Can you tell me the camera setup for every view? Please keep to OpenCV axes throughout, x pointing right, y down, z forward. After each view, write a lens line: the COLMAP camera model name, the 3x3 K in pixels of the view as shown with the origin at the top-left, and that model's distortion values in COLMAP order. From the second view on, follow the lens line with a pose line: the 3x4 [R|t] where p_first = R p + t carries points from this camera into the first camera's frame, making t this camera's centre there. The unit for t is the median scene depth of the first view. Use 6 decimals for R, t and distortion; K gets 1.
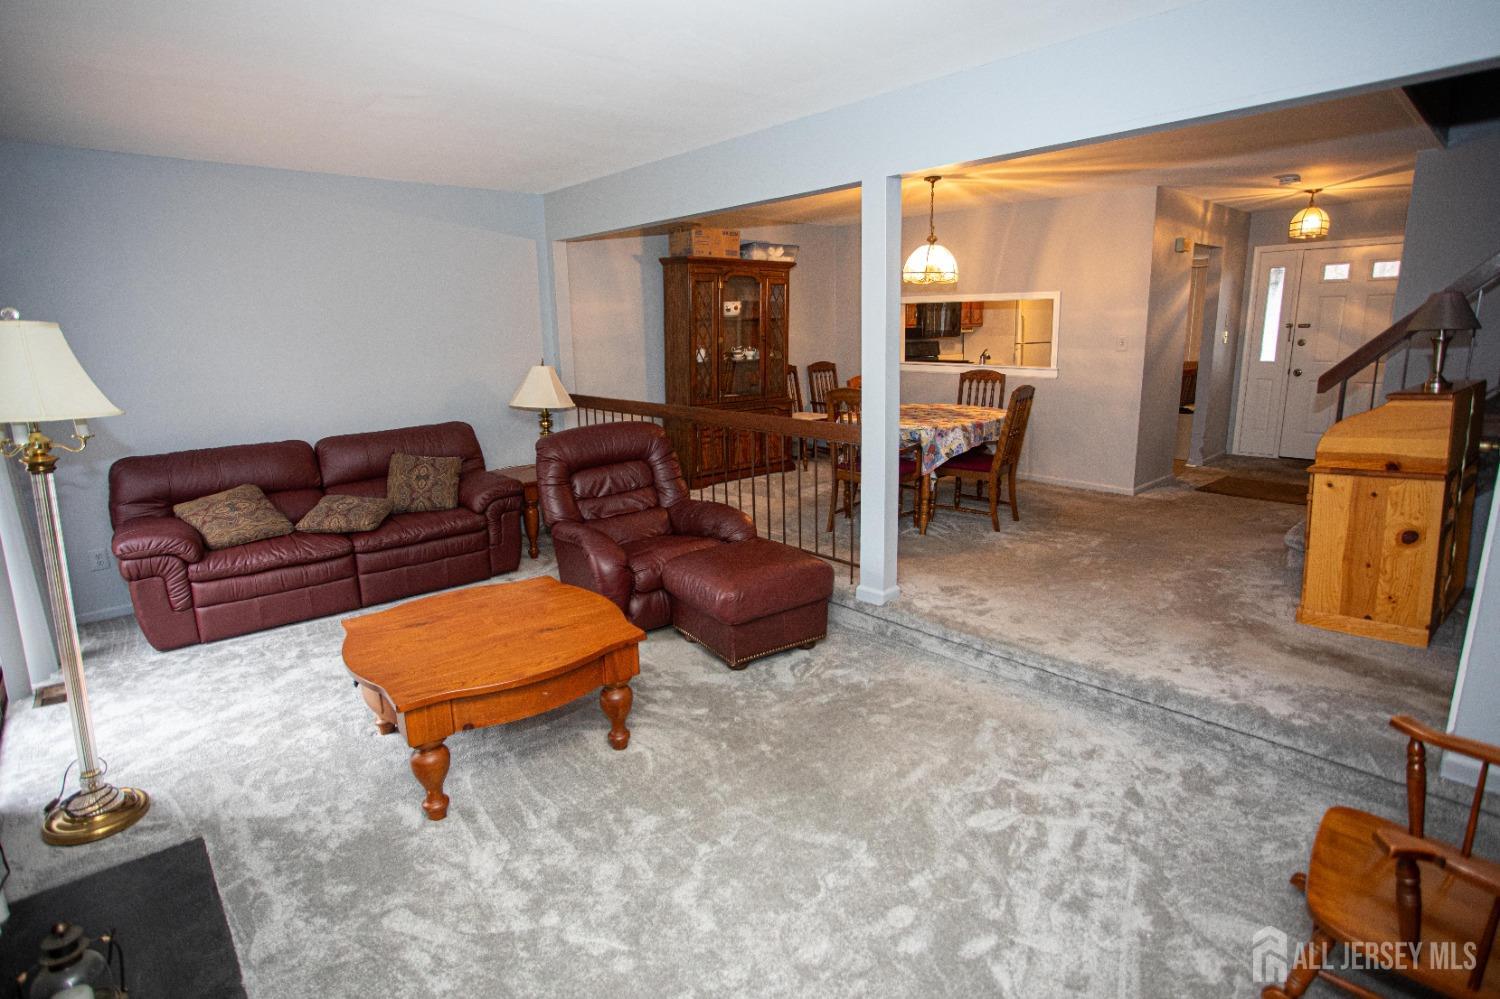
lens RADIAL K [[747.7, 0, 751.0], [0, 747.7, 477.7], [0, 0, 1]] dist [-0.066900, 0.000509]
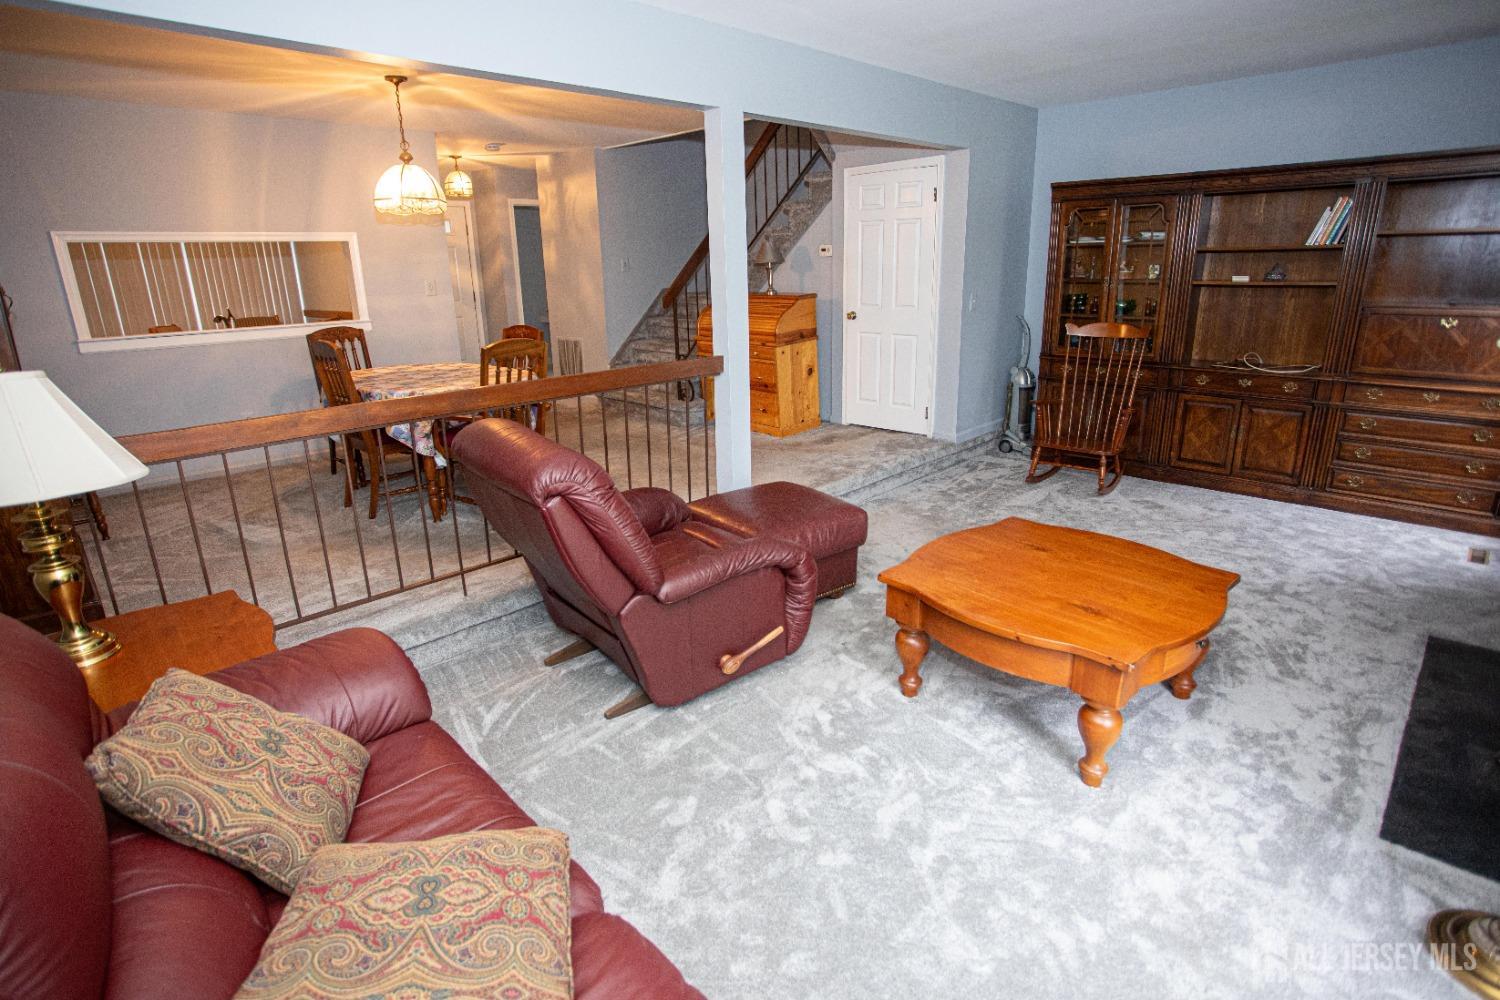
lens RADIAL K [[747.7, 0, 751.0], [0, 747.7, 478.2], [0, 0, 1]] dist [-0.066900, 0.000509]
pose [[-0.039649, -0.258865, 0.965099, -0.776897], [0.219195, 0.940079, 0.261159, -0.149555], [-0.974875, 0.221900, 0.019468, 0.872969]]
